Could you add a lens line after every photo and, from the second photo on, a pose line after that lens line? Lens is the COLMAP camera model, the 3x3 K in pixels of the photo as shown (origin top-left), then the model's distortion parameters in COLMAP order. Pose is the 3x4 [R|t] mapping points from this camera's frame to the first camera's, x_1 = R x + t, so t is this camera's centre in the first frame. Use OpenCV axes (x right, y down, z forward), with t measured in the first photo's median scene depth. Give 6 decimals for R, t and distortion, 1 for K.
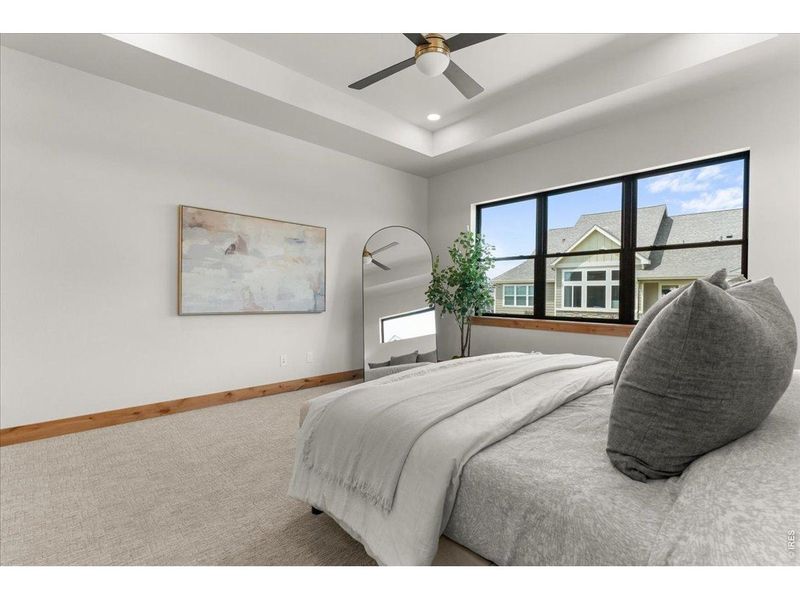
lens RADIAL K [[371.3, 0, 399.3], [0, 371.3, 299.6], [0, 0, 1]] dist [-0.001143, -0.000011]
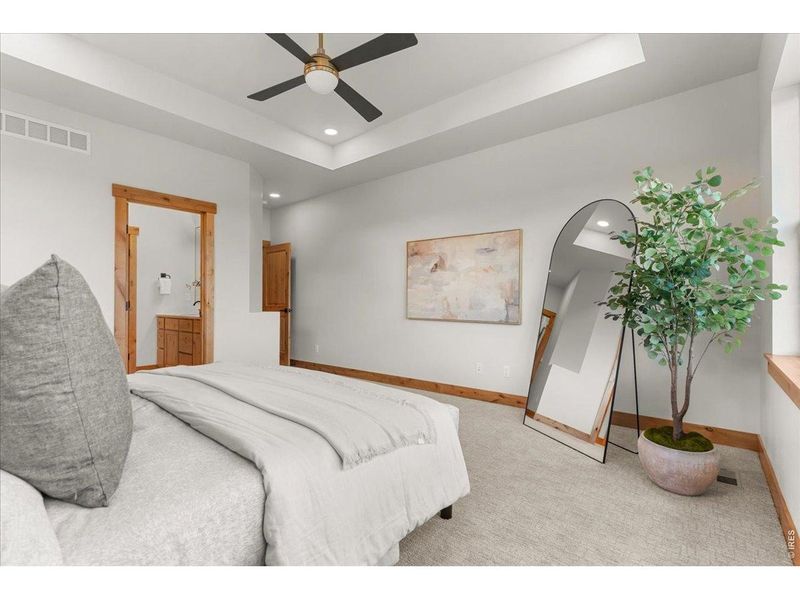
lens RADIAL K [[371.3, 0, 399.2], [0, 371.3, 299.5], [0, 0, 1]] dist [-0.001143, -0.000011]
pose [[0.139196, -0.015697, -0.990140, 0.733389], [-0.017579, 0.999678, -0.018320, -0.004202], [0.990109, 0.019956, 0.138875, 0.683360]]
